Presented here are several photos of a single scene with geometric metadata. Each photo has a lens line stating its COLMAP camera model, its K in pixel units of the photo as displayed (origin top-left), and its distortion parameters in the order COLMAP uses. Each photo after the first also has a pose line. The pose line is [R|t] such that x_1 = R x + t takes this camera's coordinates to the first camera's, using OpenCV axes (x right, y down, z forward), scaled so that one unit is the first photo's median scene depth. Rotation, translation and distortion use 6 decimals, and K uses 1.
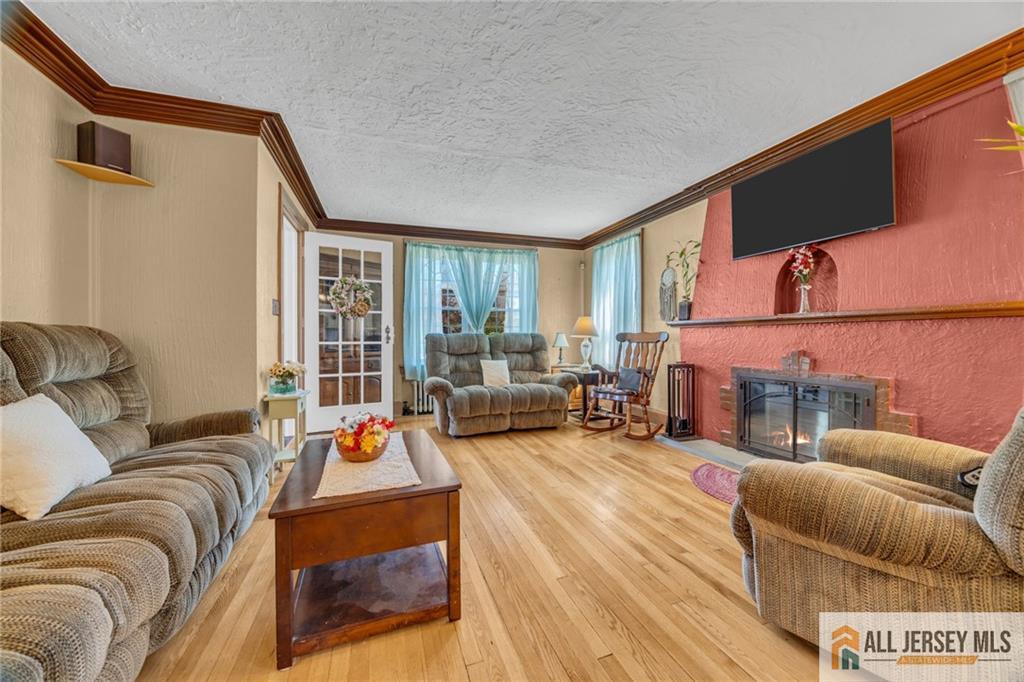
lens RADIAL K [[394.4, 0, 515.4], [0, 394.4, 337.9], [0, 0, 1]] dist [-0.001806, 0.000902]
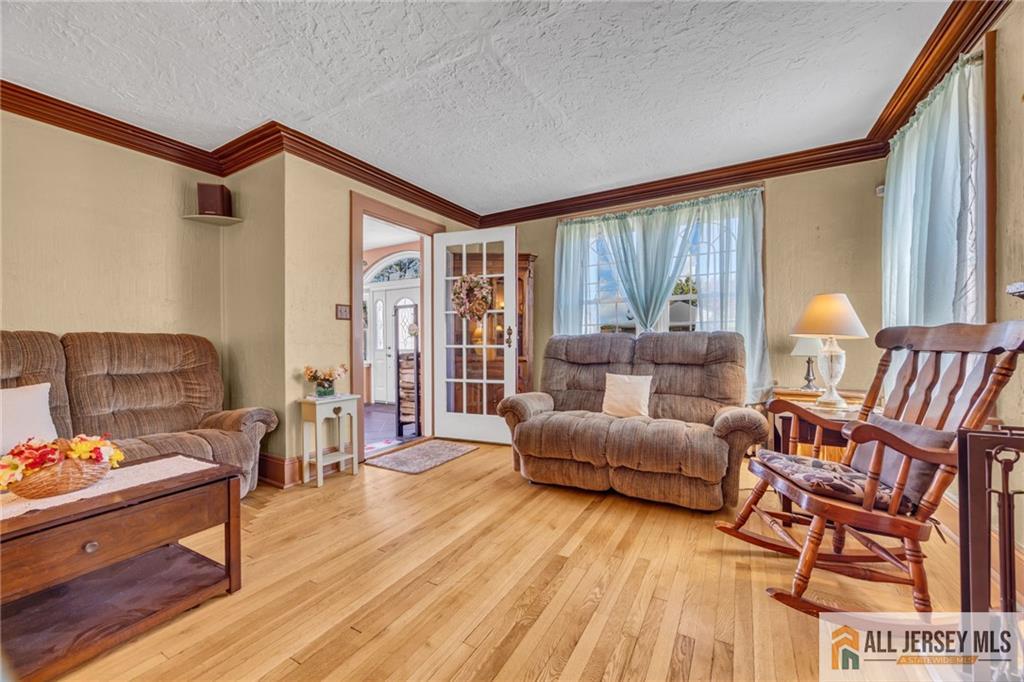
lens RADIAL K [[394.4, 0, 516.6], [0, 394.4, 342.3], [0, 0, 1]] dist [-0.001806, 0.000902]
pose [[0.654877, 0.002076, -0.755732, 0.329778], [0.004388, 0.999969, 0.006549, -0.001906], [0.755723, -0.007605, 0.654848, 0.464407]]
